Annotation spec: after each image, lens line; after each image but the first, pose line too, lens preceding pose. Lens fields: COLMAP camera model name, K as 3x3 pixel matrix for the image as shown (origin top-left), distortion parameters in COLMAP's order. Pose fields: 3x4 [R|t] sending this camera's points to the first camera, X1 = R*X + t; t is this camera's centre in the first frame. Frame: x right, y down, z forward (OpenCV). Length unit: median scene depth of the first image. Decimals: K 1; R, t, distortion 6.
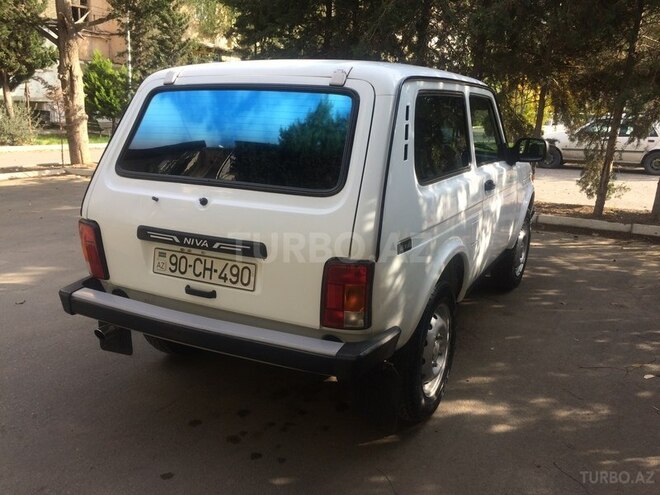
lens RADIAL K [[584.5, 0, 330.0], [0, 584.5, 247.5], [0, 0, 1]] dist [0.032366, -0.016364]
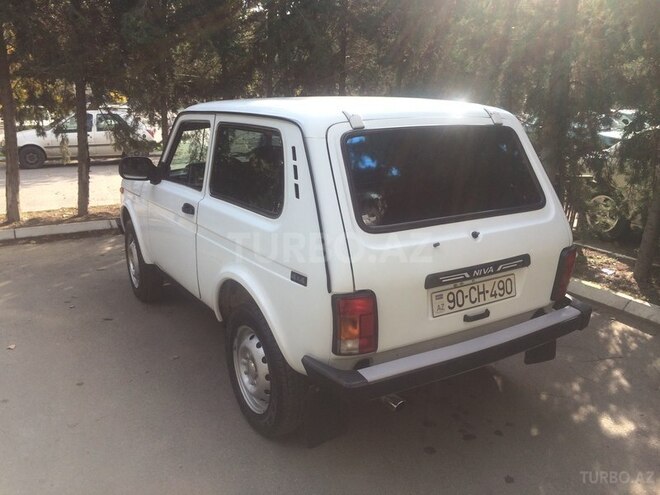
lens RADIAL K [[584.5, 0, 330.0], [0, 584.5, 247.5], [0, 0, 1]] dist [0.032366, -0.016364]
pose [[0.466675, -0.222996, 0.855855, -1.280838], [0.214462, 0.967343, 0.135104, -0.260365], [-0.858033, 0.120499, 0.499259, 0.671612]]
